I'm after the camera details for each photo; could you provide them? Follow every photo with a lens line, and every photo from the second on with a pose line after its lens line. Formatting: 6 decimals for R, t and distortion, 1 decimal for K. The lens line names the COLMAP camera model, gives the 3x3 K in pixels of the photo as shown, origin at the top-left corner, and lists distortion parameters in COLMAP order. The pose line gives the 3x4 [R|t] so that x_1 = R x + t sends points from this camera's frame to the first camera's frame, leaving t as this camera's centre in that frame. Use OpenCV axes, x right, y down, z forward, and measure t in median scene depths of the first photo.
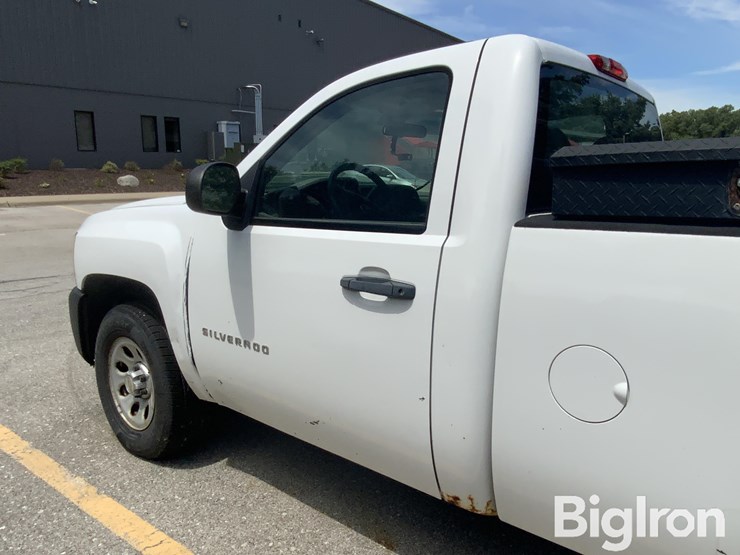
lens RADIAL K [[555.9, 0, 372.5], [0, 555.9, 279.4], [0, 0, 1]] dist [0.081969, -0.113997]
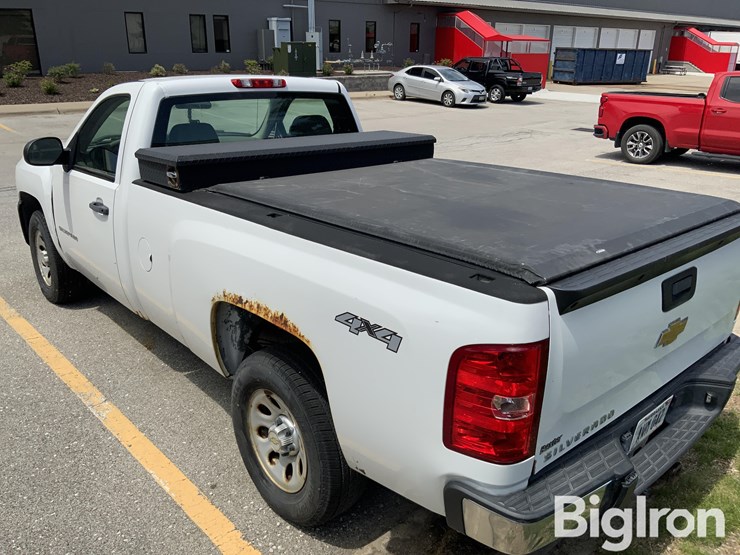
lens RADIAL K [[614.1, 0, 370.0], [0, 614.1, 277.5], [0, 0, 1]] dist [0.100240, -0.197321]
pose [[0.986489, 0.055996, -0.153963, 0.835498], [-0.033236, 0.988636, 0.146612, -0.061715], [0.160423, -0.139514, 0.977139, -0.669261]]
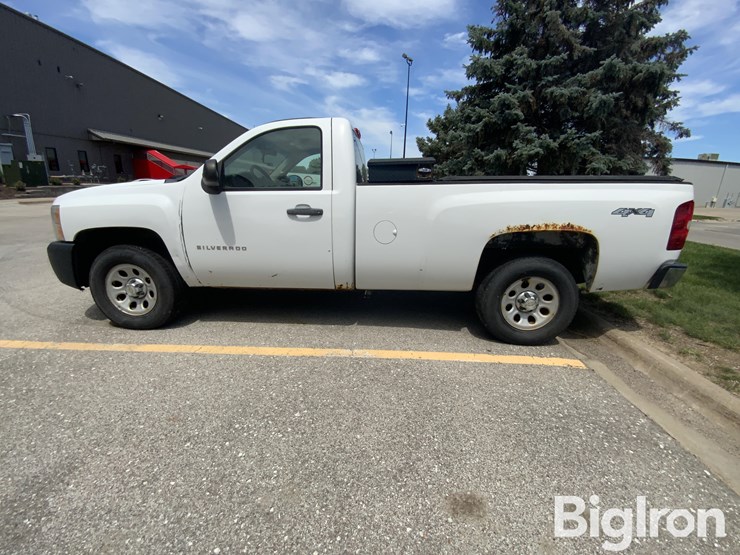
lens RADIAL K [[314.9, 0, 370.0], [0, 314.9, 277.5], [0, 0, 1]] dist [0.019307, -0.016473]
pose [[0.806536, -0.150994, 0.571577, -0.402080], [0.102786, 0.987923, 0.115942, 0.112348], [-0.582181, -0.034762, 0.812316, -0.242412]]
